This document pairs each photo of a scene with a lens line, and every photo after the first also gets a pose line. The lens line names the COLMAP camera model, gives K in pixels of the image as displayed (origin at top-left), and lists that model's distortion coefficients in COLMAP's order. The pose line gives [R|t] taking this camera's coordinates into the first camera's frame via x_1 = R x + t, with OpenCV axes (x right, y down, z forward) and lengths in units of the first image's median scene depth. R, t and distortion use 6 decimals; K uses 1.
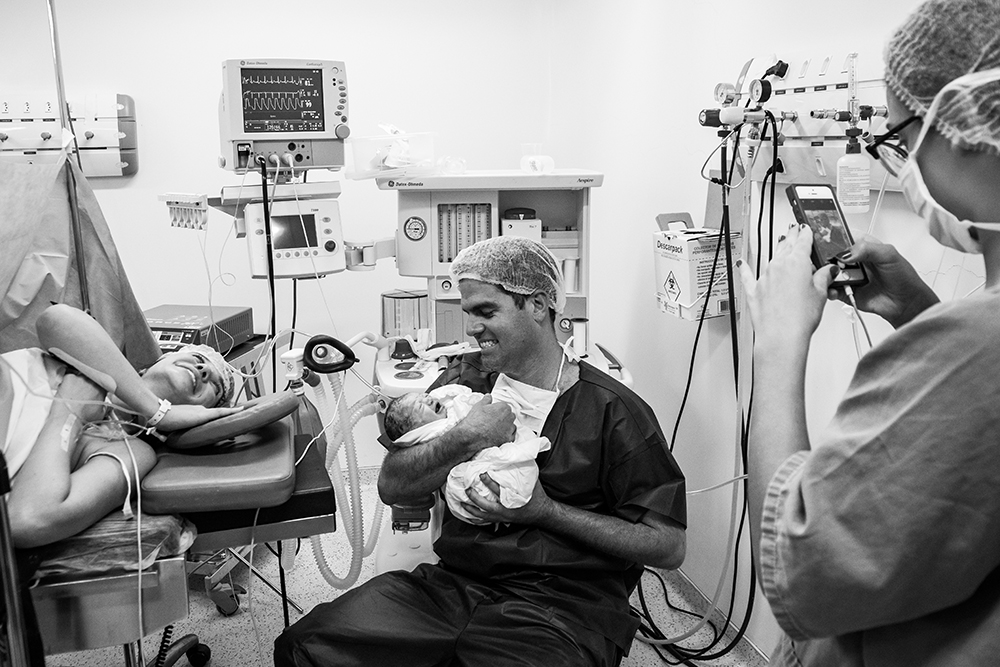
lens RADIAL K [[881.3, 0, 500.0], [0, 881.3, 333.5], [0, 0, 1]] dist [-0.169203, 0.139016]
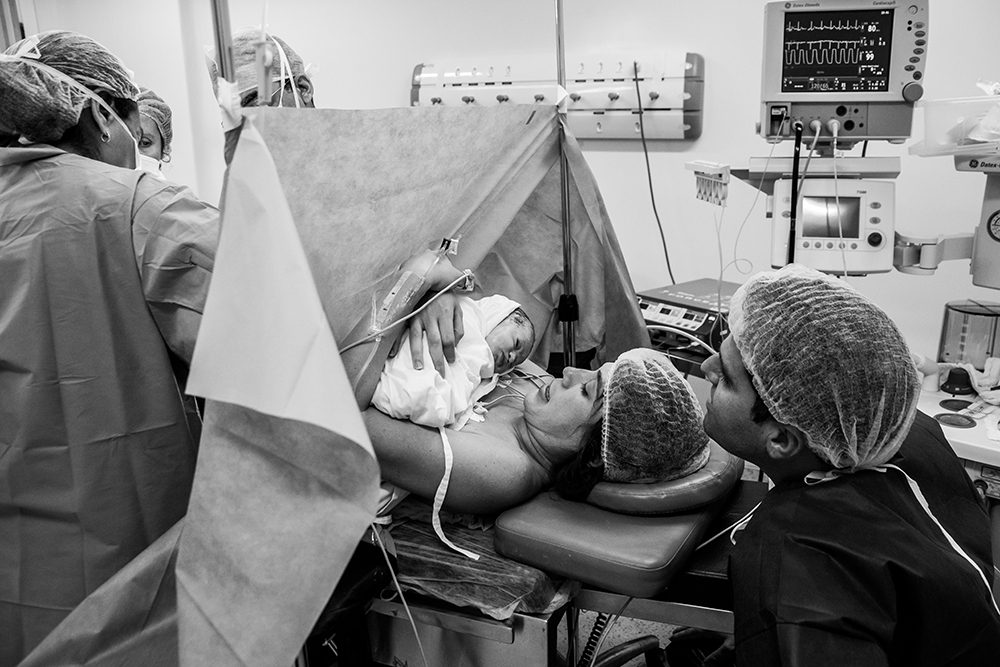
lens RADIAL K [[834.5, 0, 500.0], [0, 834.5, 333.5], [0, 0, 1]] dist [-0.140158, 0.142220]
pose [[0.761221, 0.158818, -0.628744, 0.024736], [-0.126819, 0.987285, 0.095845, -0.044283], [0.635971, 0.006777, 0.771683, 0.221176]]
